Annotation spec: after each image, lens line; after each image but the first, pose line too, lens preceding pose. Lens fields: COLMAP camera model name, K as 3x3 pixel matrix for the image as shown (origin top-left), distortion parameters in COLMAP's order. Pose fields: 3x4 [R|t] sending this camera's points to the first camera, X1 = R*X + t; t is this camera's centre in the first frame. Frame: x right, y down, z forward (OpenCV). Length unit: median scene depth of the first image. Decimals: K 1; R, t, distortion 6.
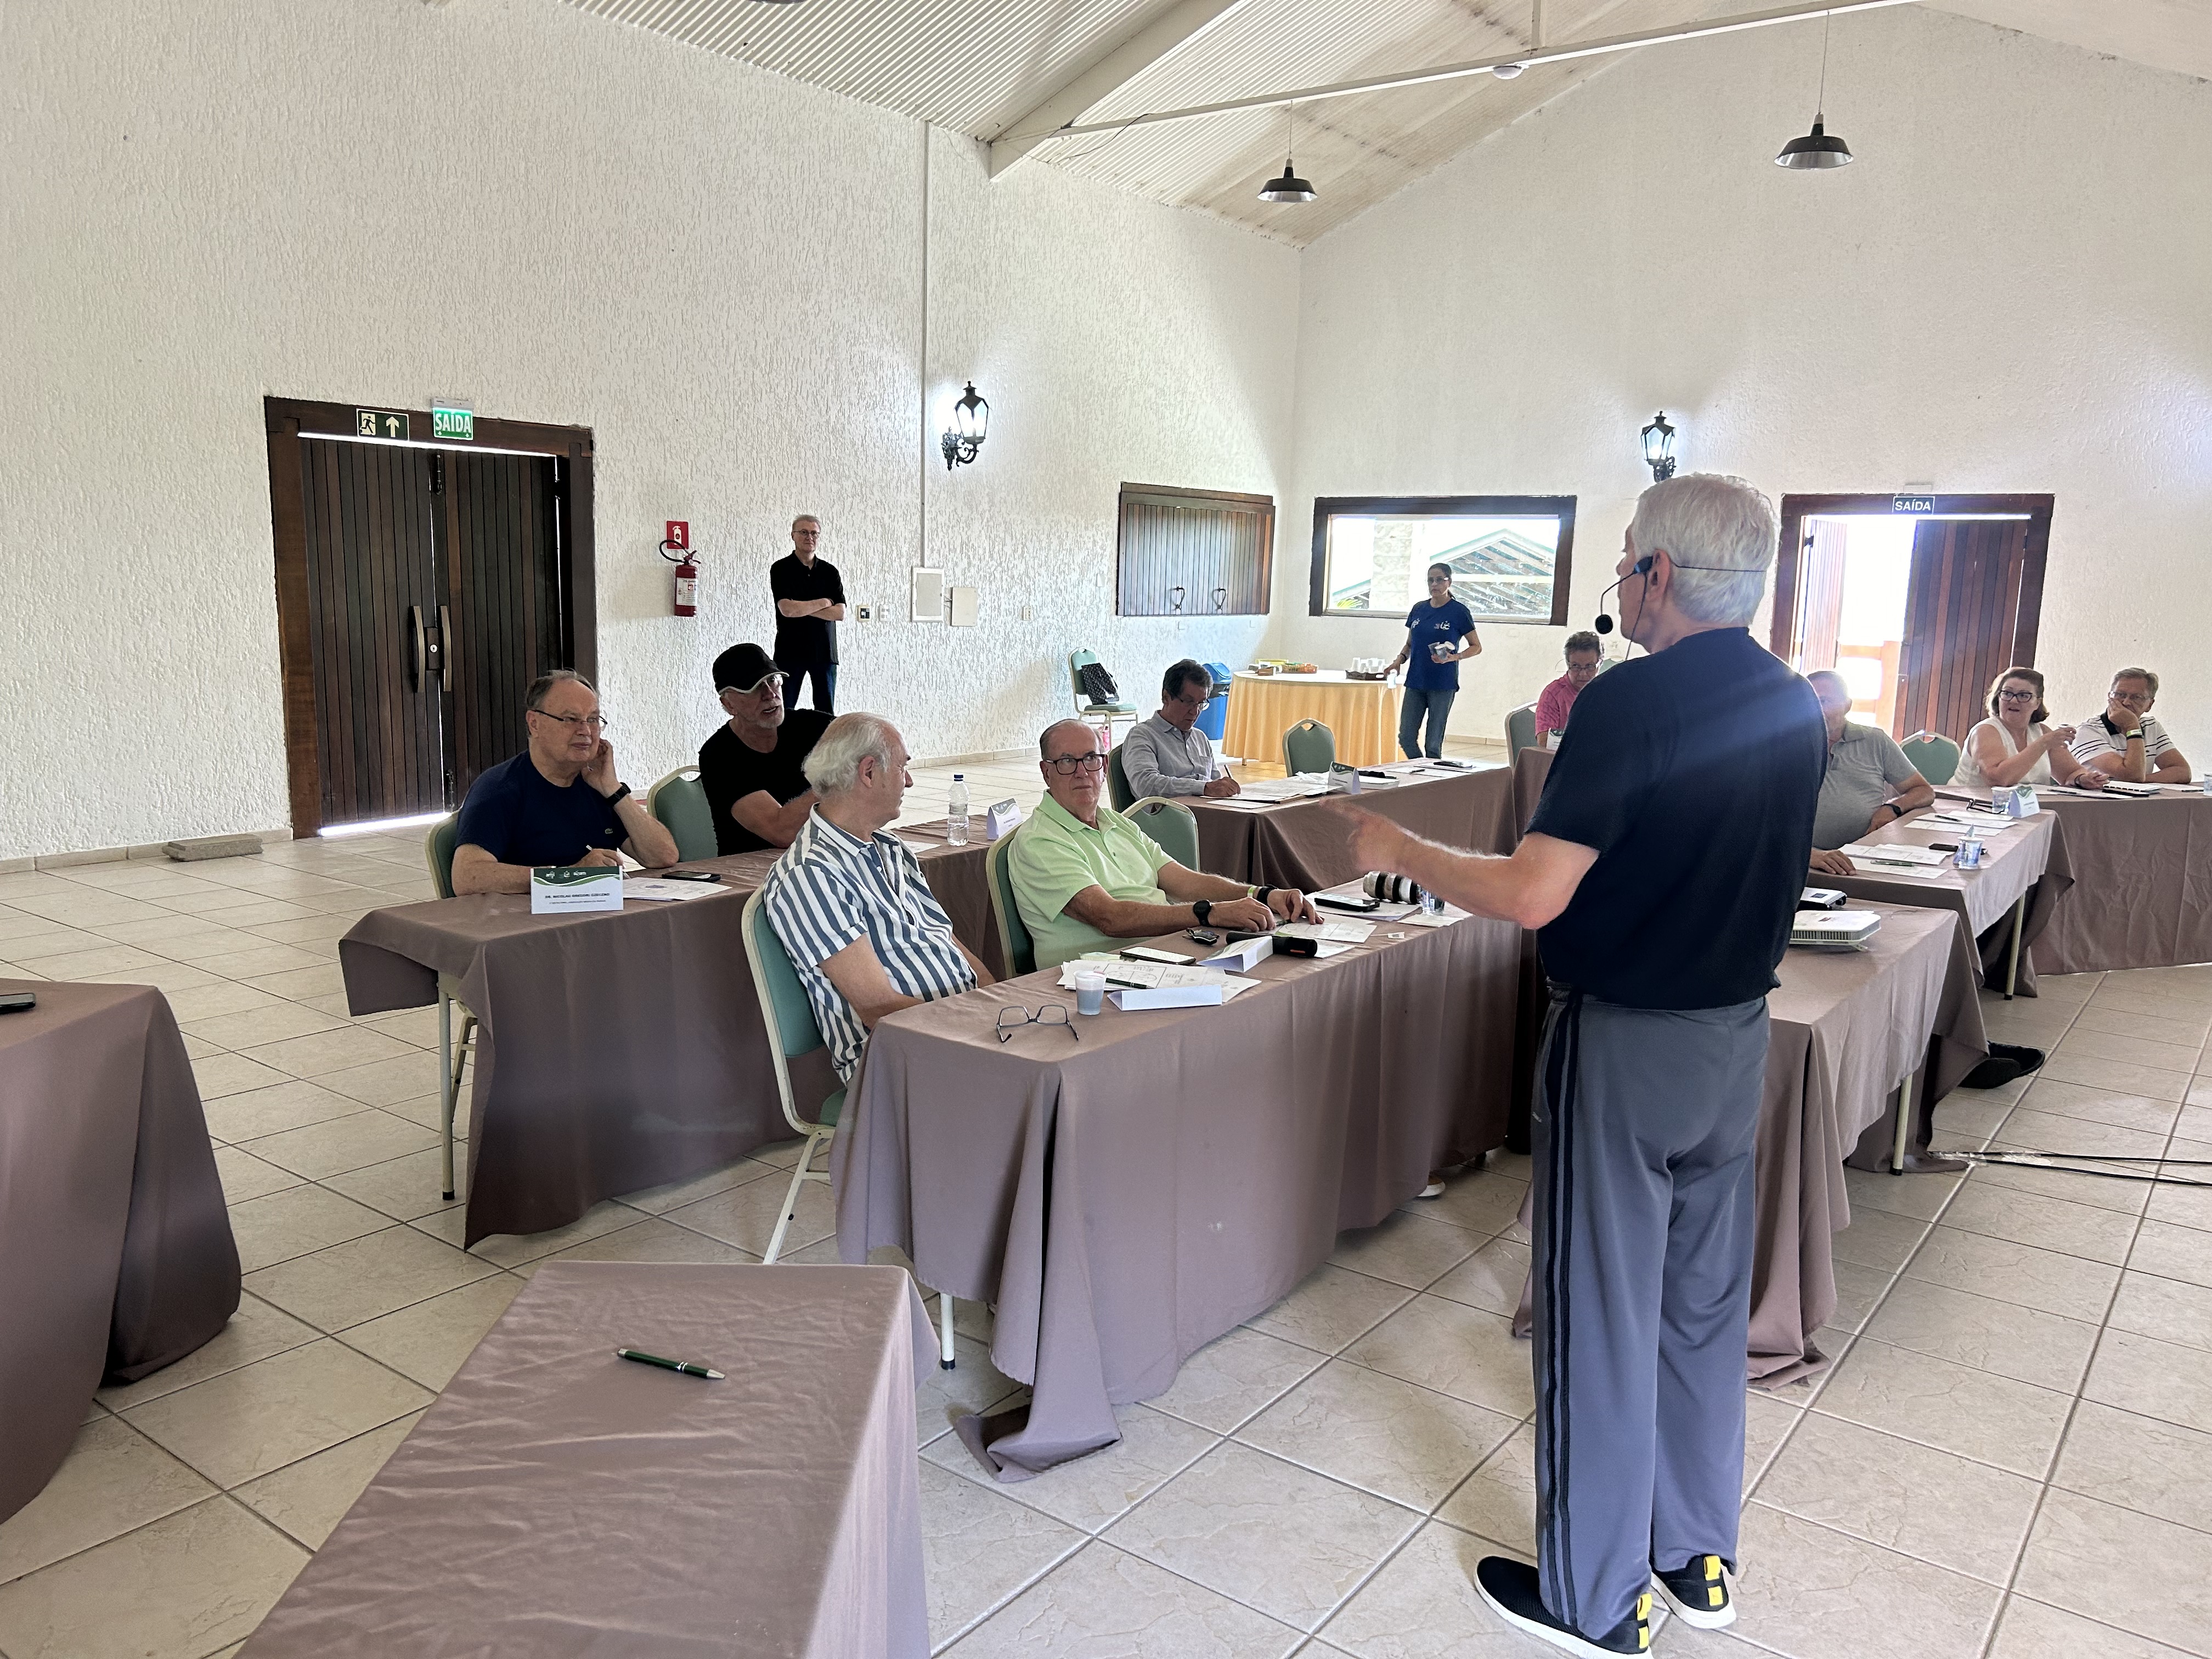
lens RADIAL K [[1675.0, 0, 1106.0], [0, 1675.0, 829.5], [0, 0, 1]] dist [0.008179, -0.006169]
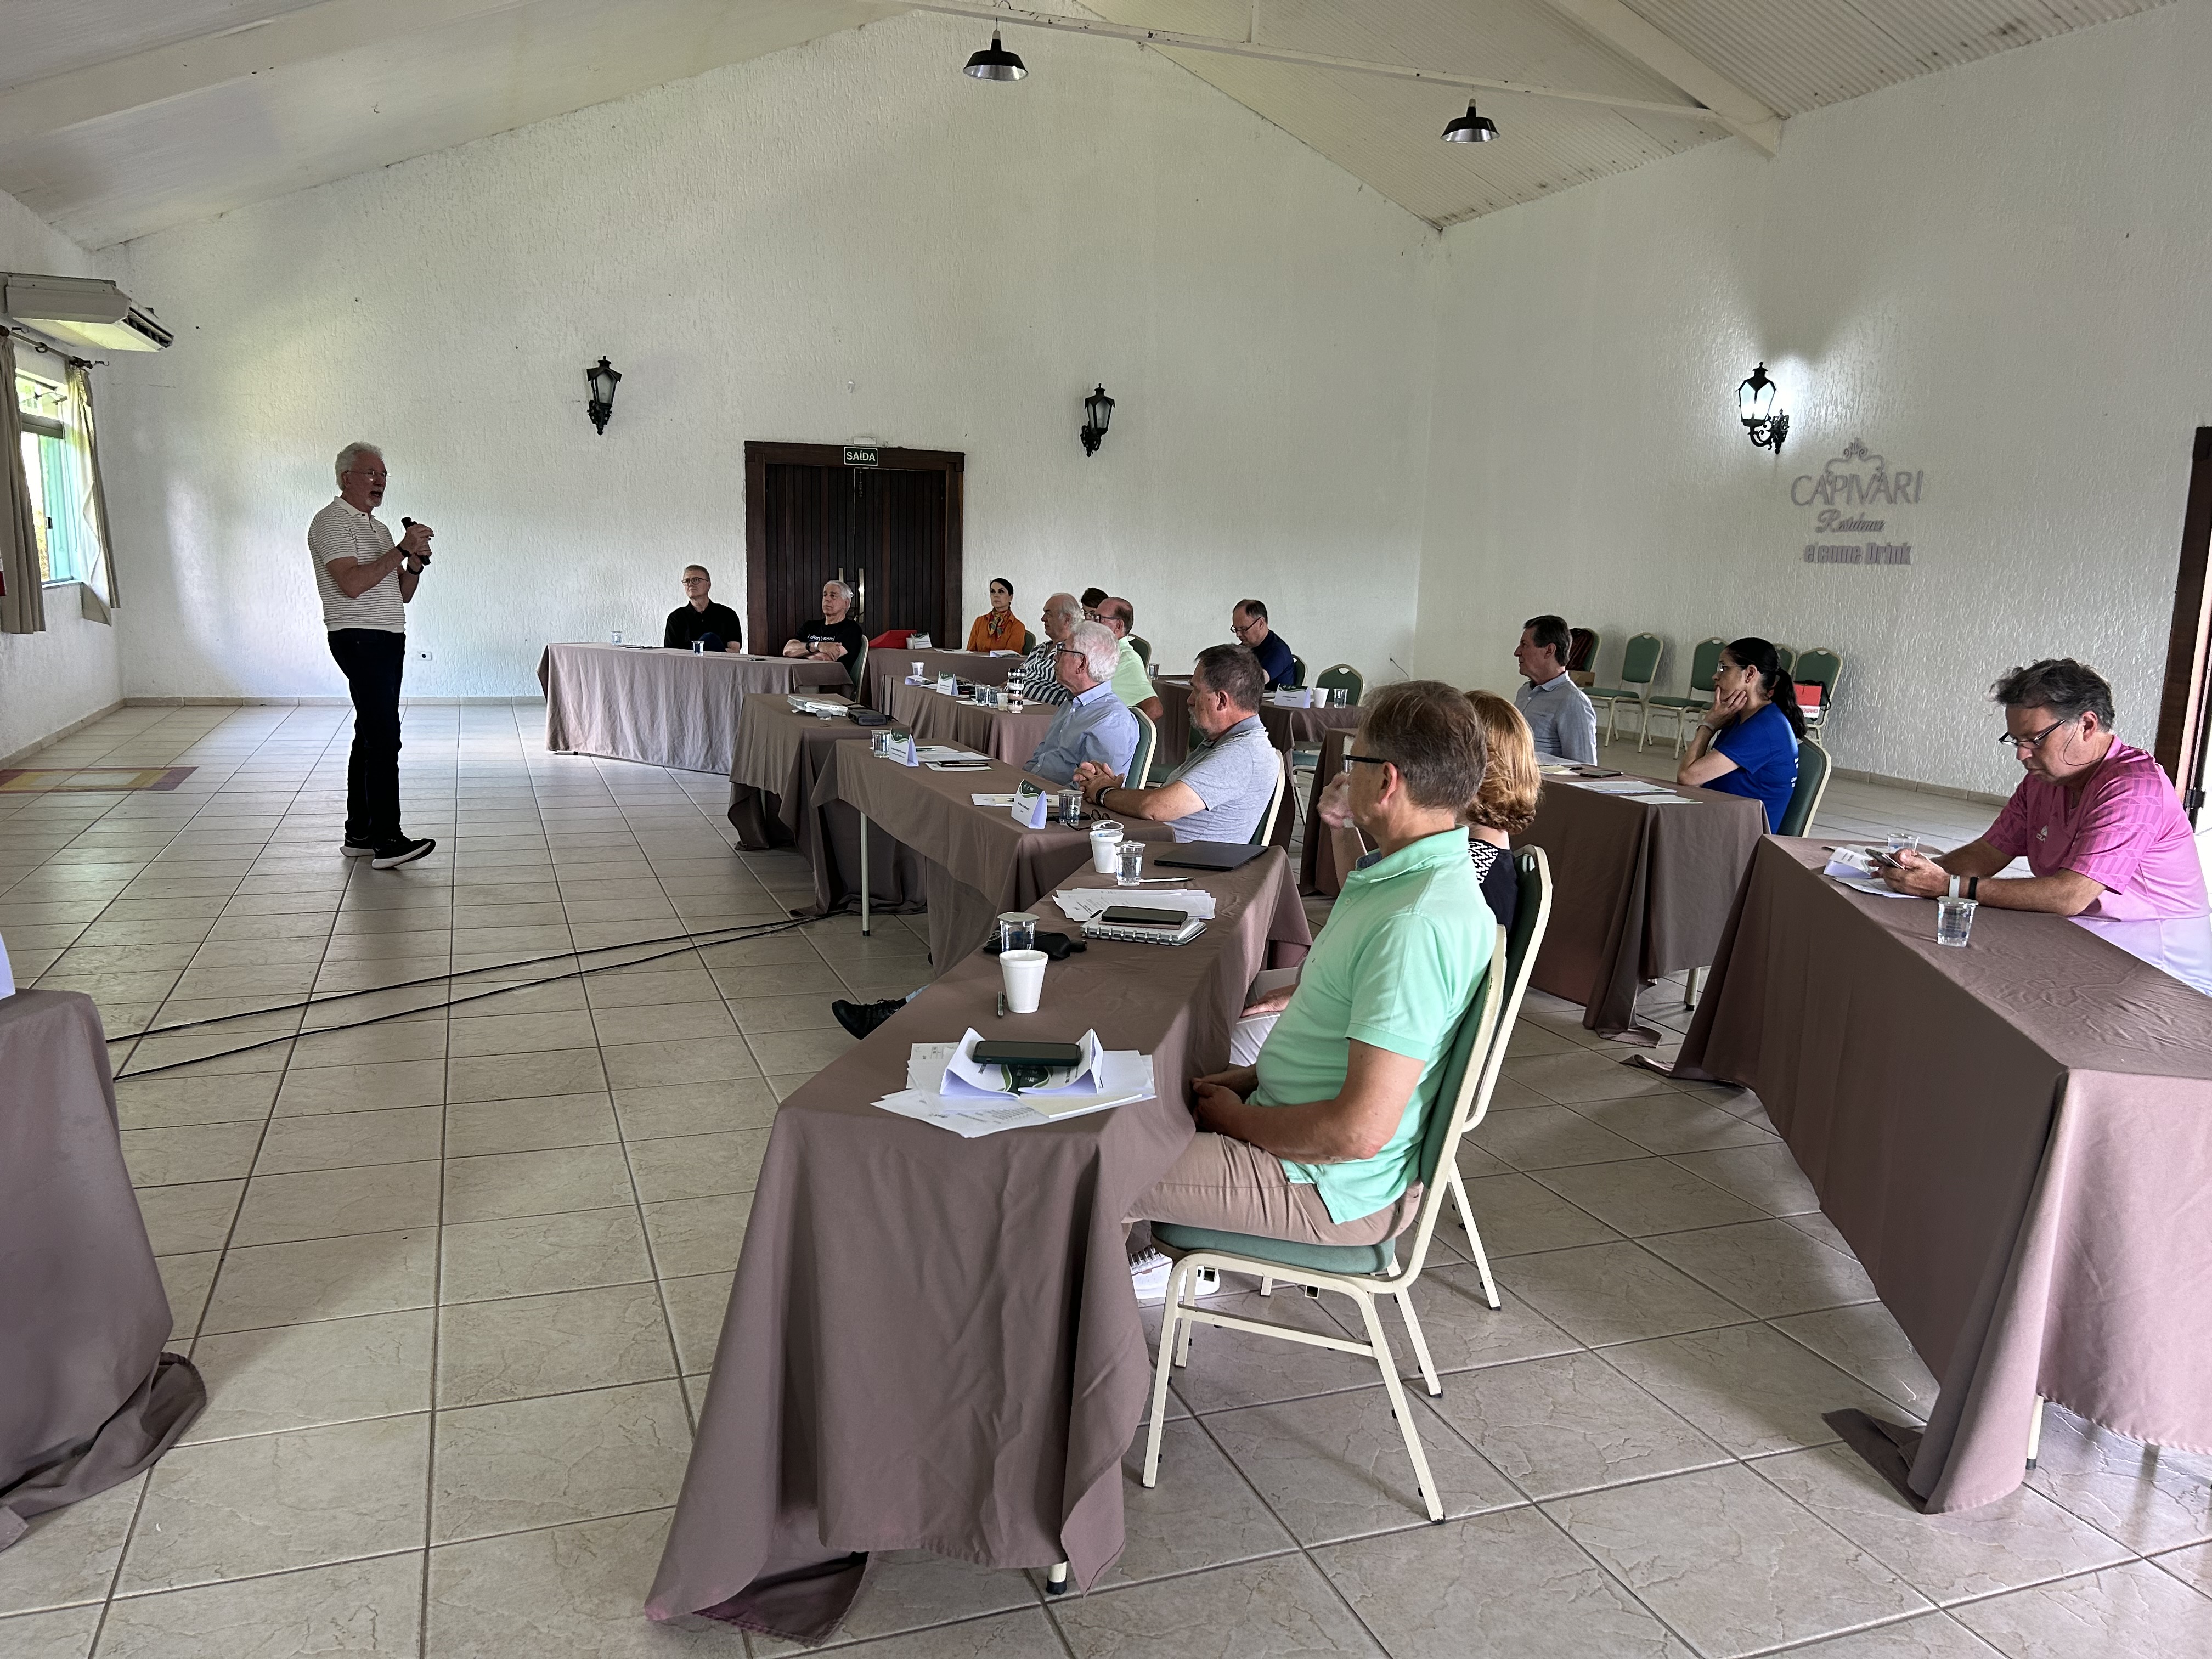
lens RADIAL K [[1647.7, 0, 1106.0], [0, 1647.7, 829.5], [0, 0, 1]] dist [0.094675, -0.225065]
pose [[-0.535697, 0.093076, -0.839265, 0.764040], [-0.179346, 0.958689, 0.220795, -0.107675], [0.825145, 0.268798, -0.496874, 0.945720]]
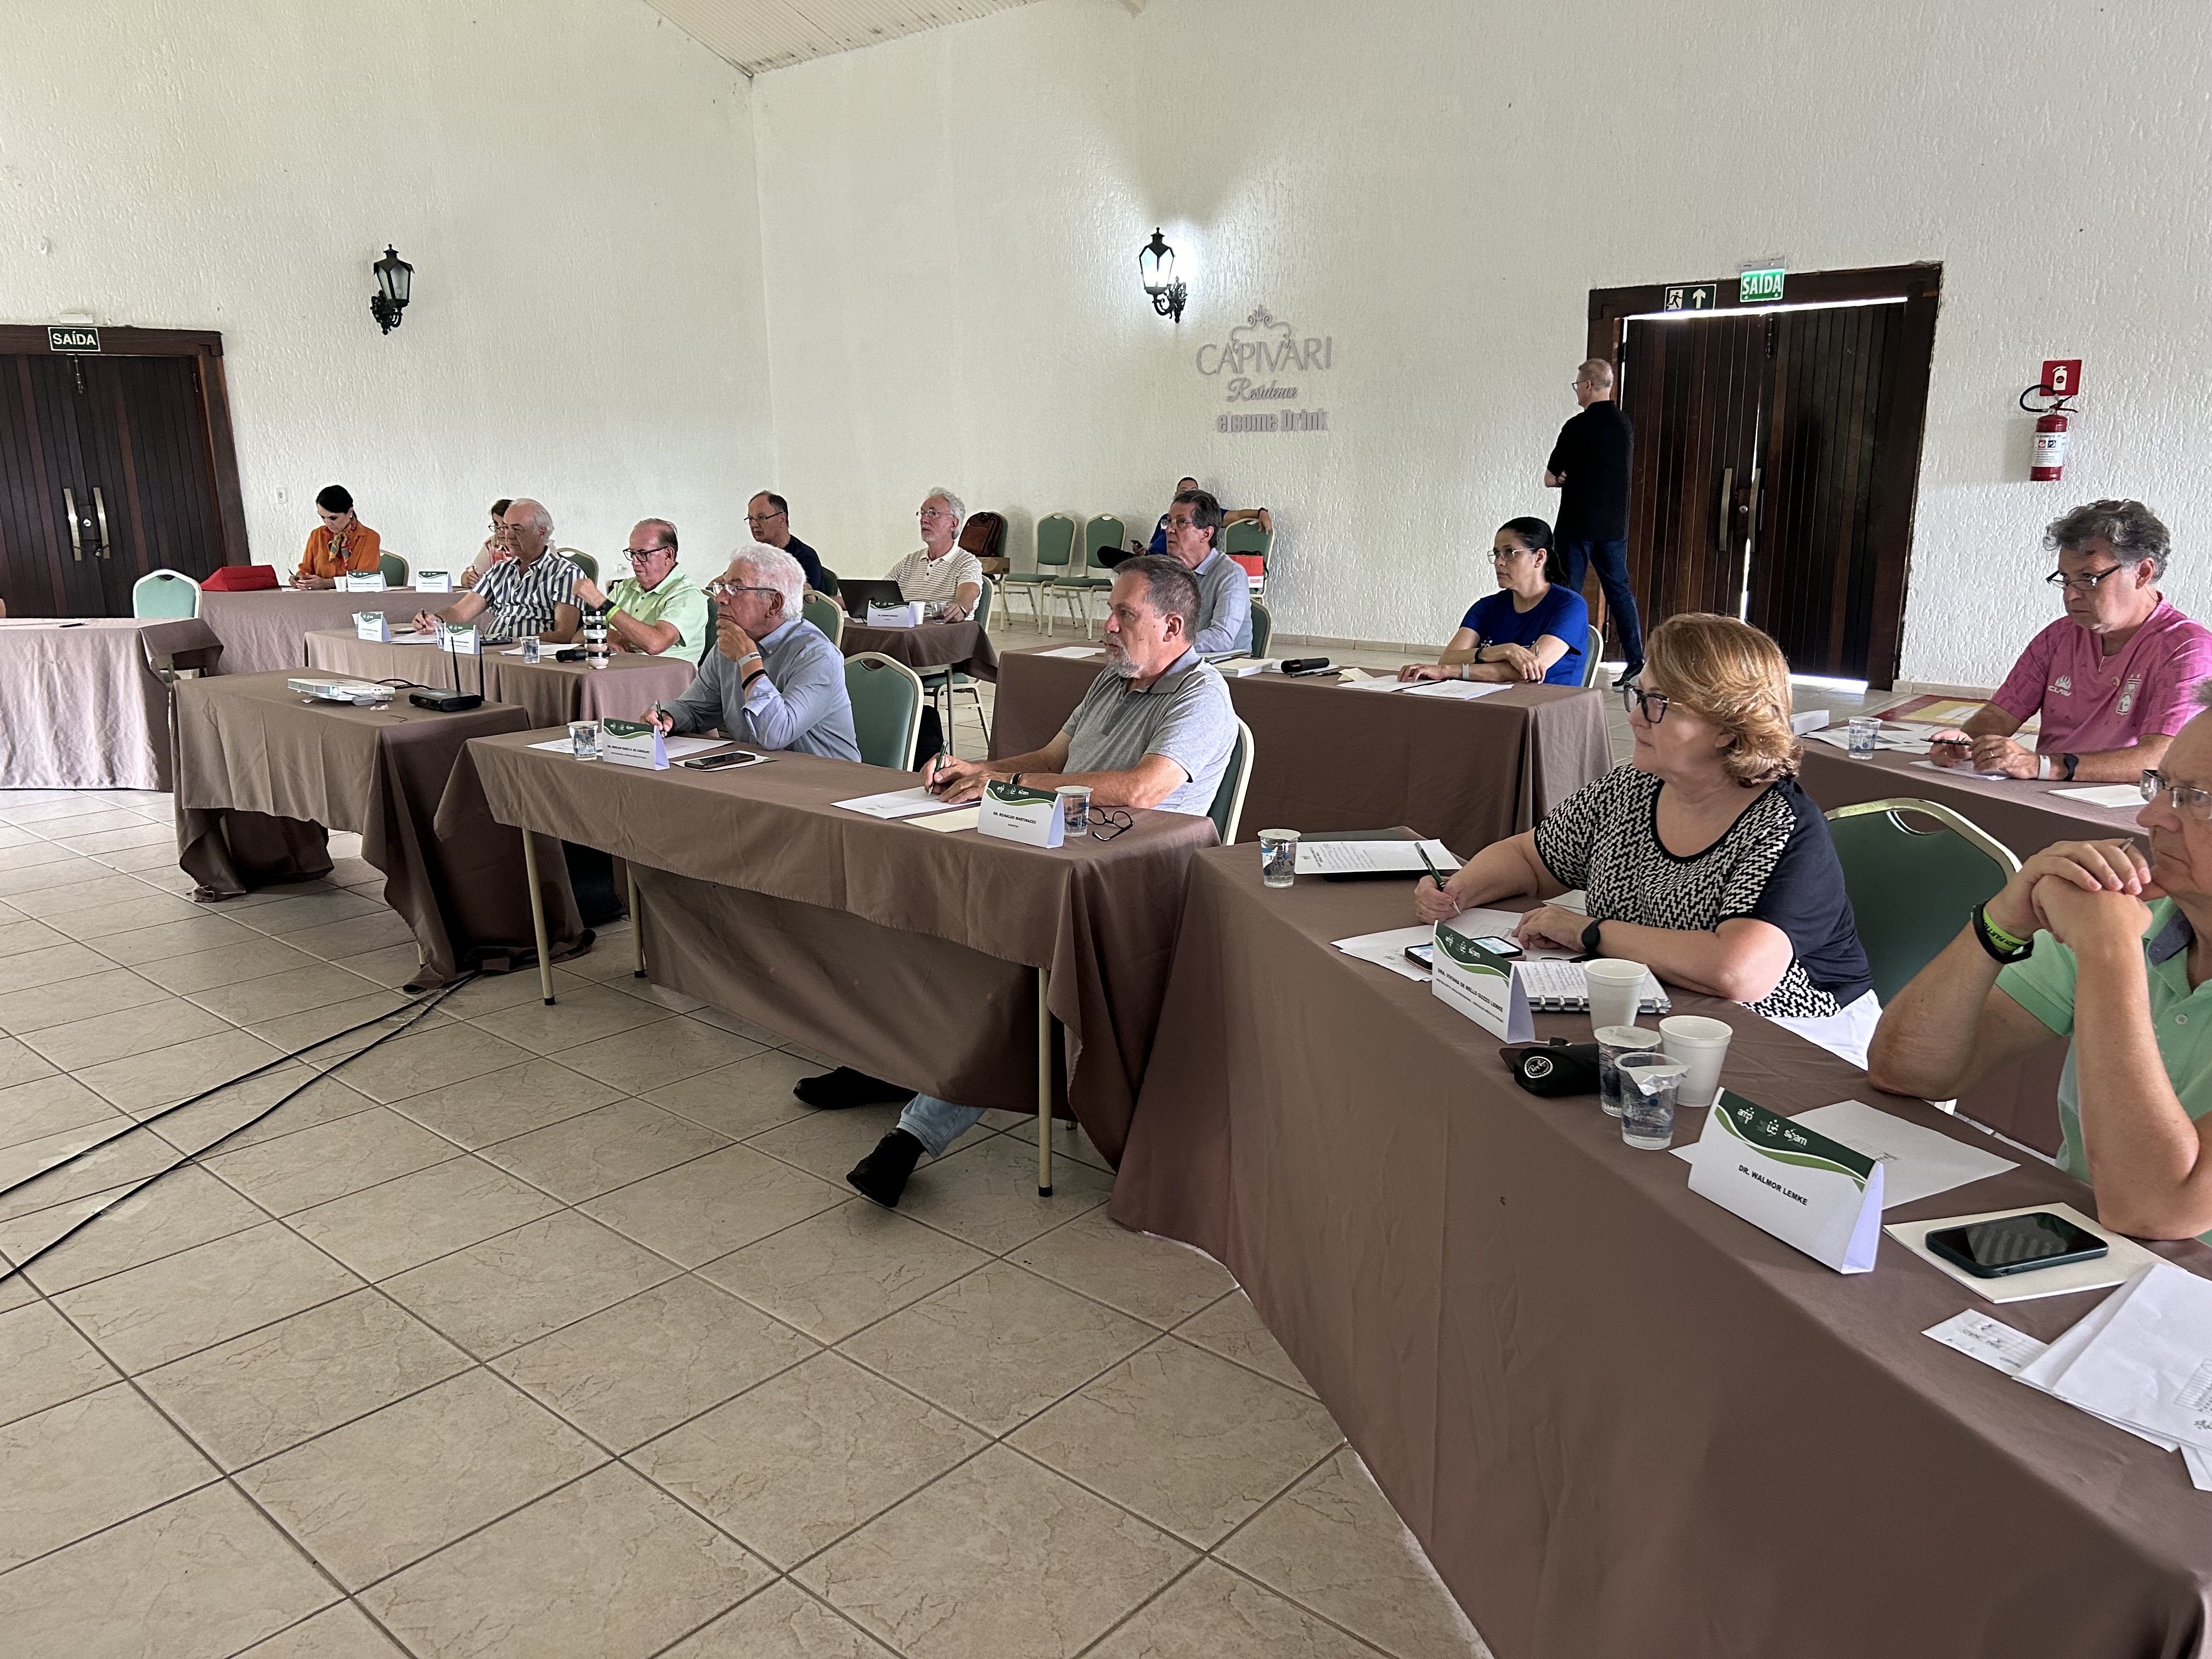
lens RADIAL K [[1675.0, 0, 1106.0], [0, 1675.0, 829.5], [0, 0, 1]] dist [0.008179, -0.006169]
pose [[-0.088715, 0.195738, -0.976635, 0.712018], [-0.147062, 0.967182, 0.207202, -0.076074], [0.985141, 0.162008, -0.057018, 0.727409]]
